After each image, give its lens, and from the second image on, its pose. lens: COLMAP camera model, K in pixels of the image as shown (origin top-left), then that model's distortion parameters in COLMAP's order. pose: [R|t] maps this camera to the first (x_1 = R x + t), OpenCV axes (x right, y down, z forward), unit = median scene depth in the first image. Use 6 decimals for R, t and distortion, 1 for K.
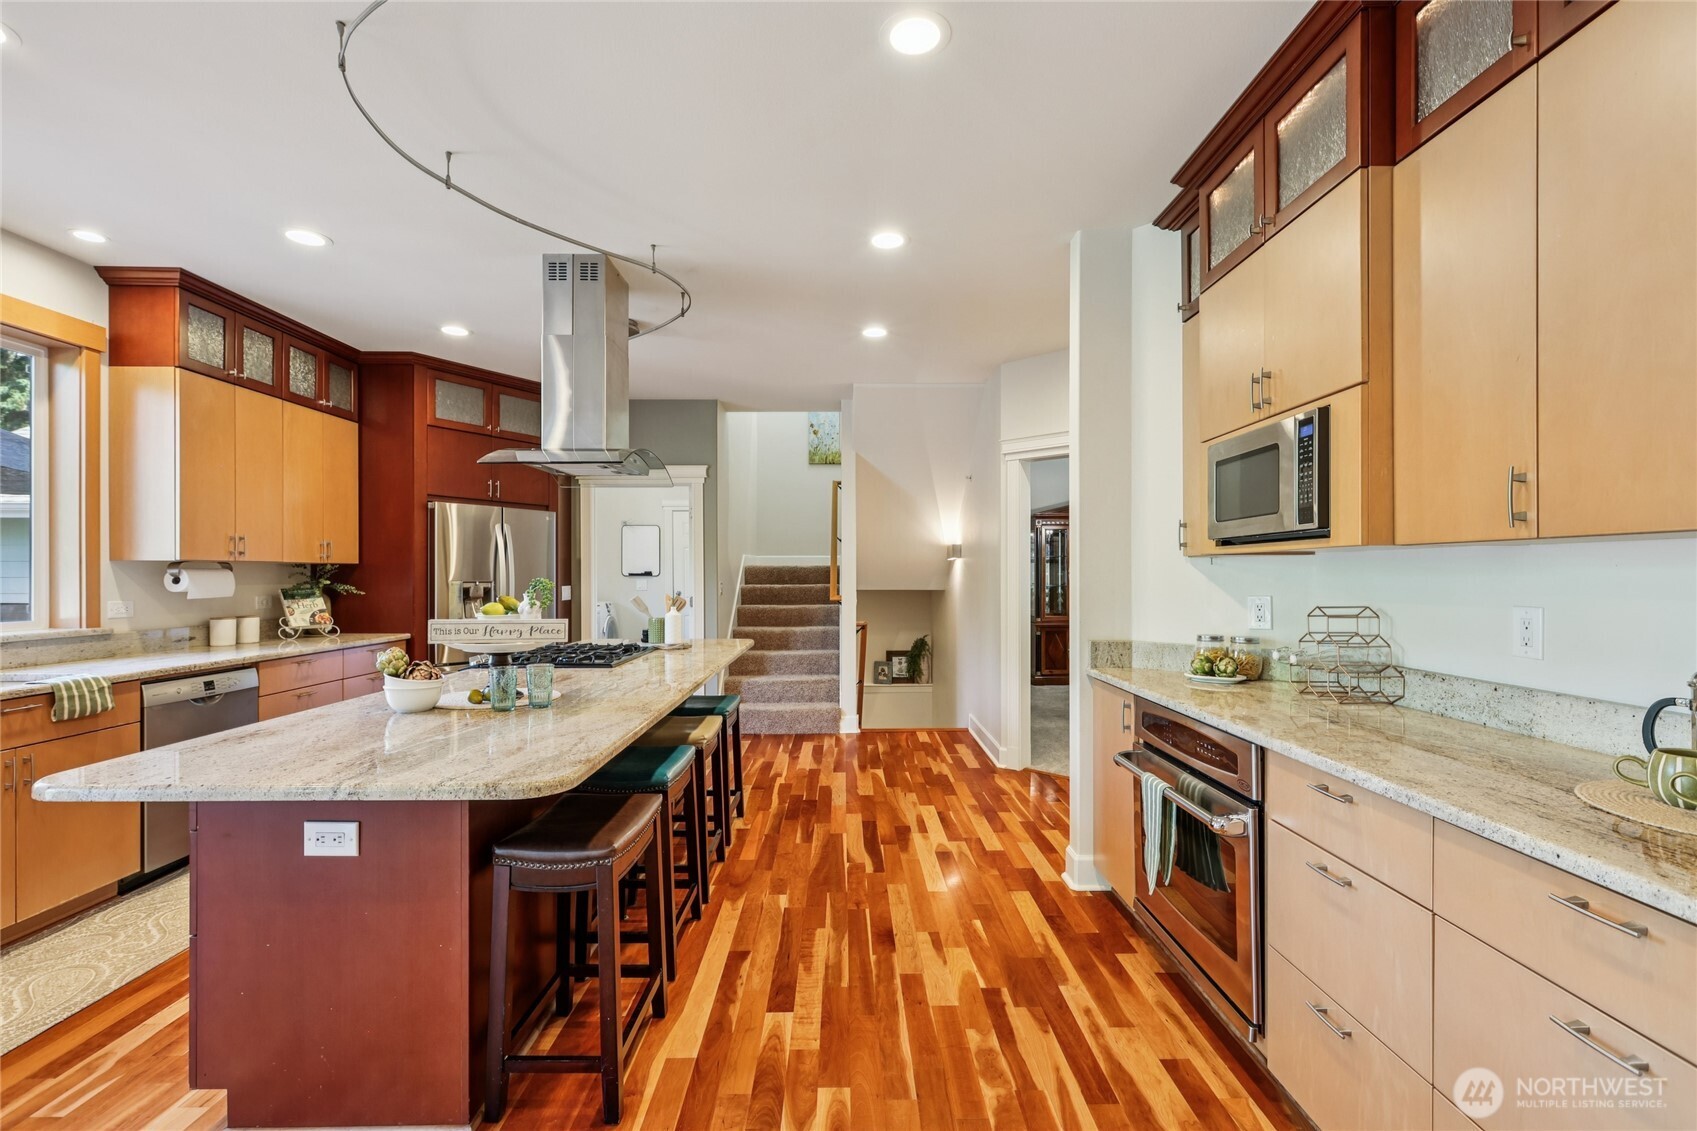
lens RADIAL K [[751.8, 0, 853.5], [0, 751.8, 572.9], [0, 0, 1]] dist [0.002327, 0.000678]
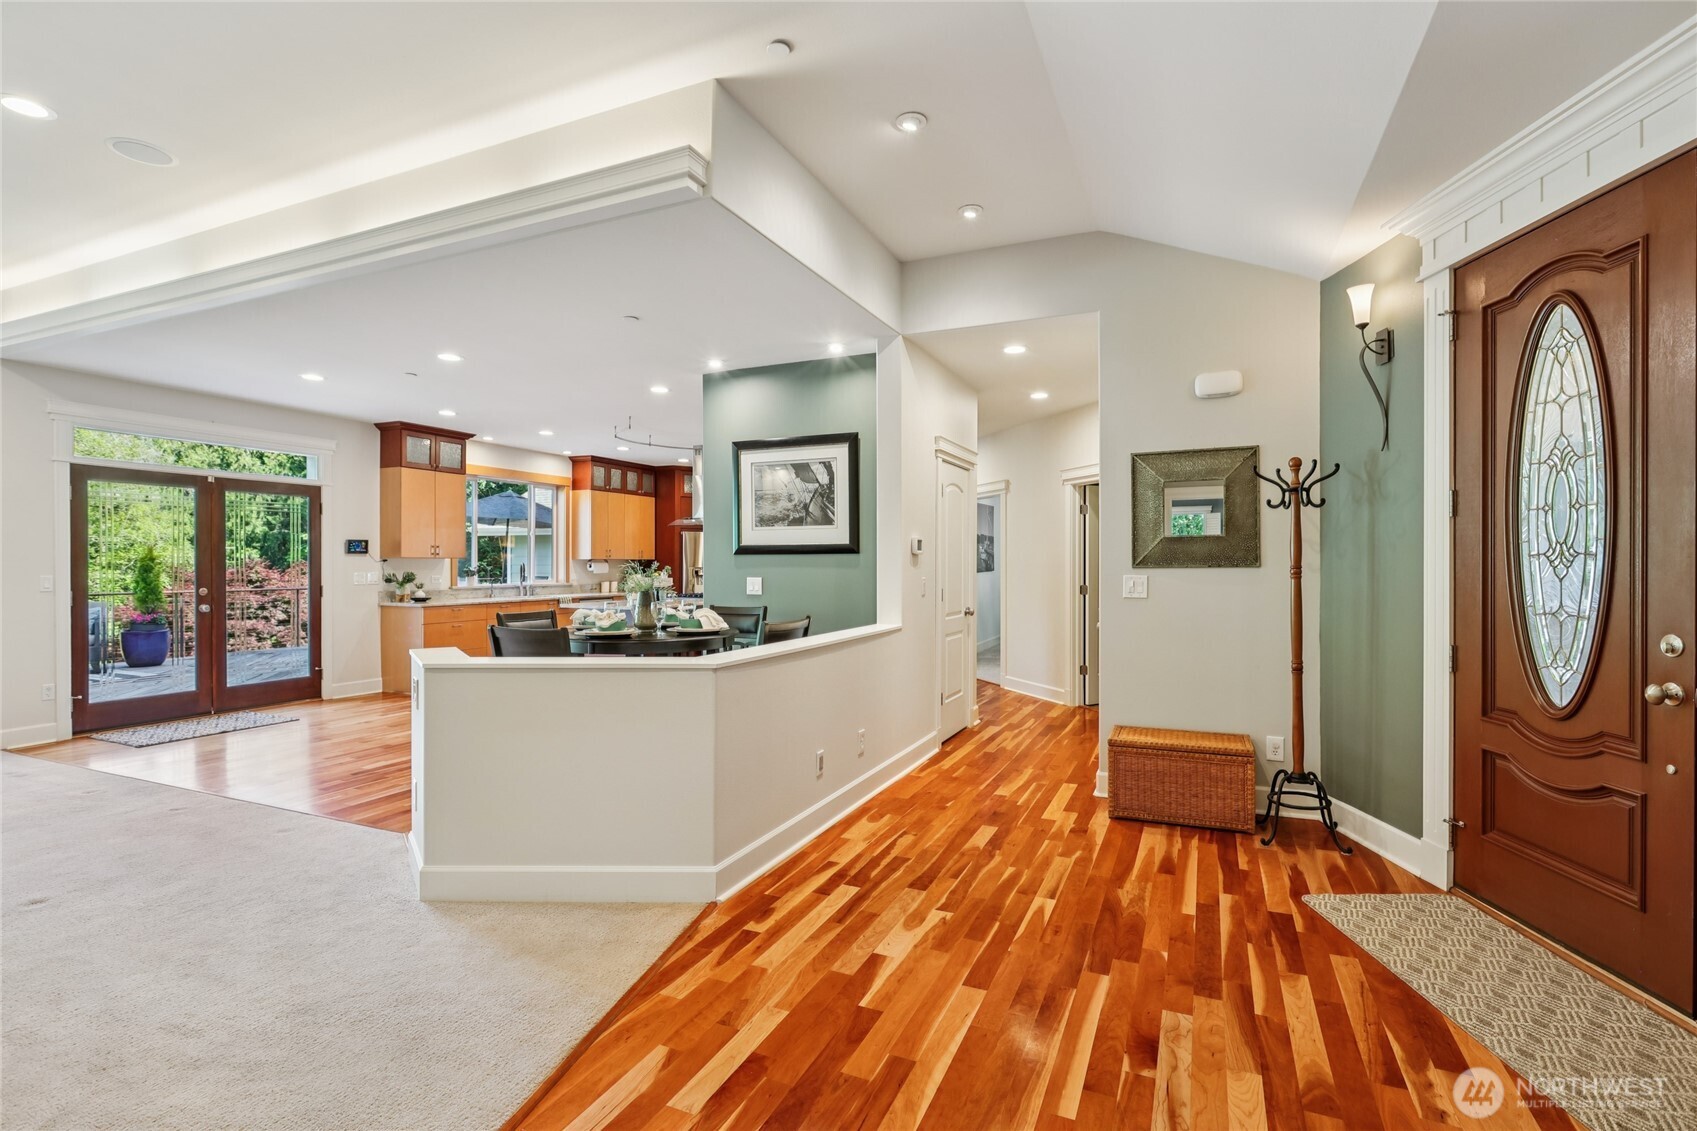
lens RADIAL K [[787.2, 0, 848.5], [0, 787.2, 565.5], [0, 0, 1]] dist [-0.000122, 0.000315]
pose [[0.904025, 0.002270, -0.427473, 1.287706], [-0.000268, 0.999989, 0.004742, -0.008179], [0.427479, -0.004173, 0.904015, -1.302187]]
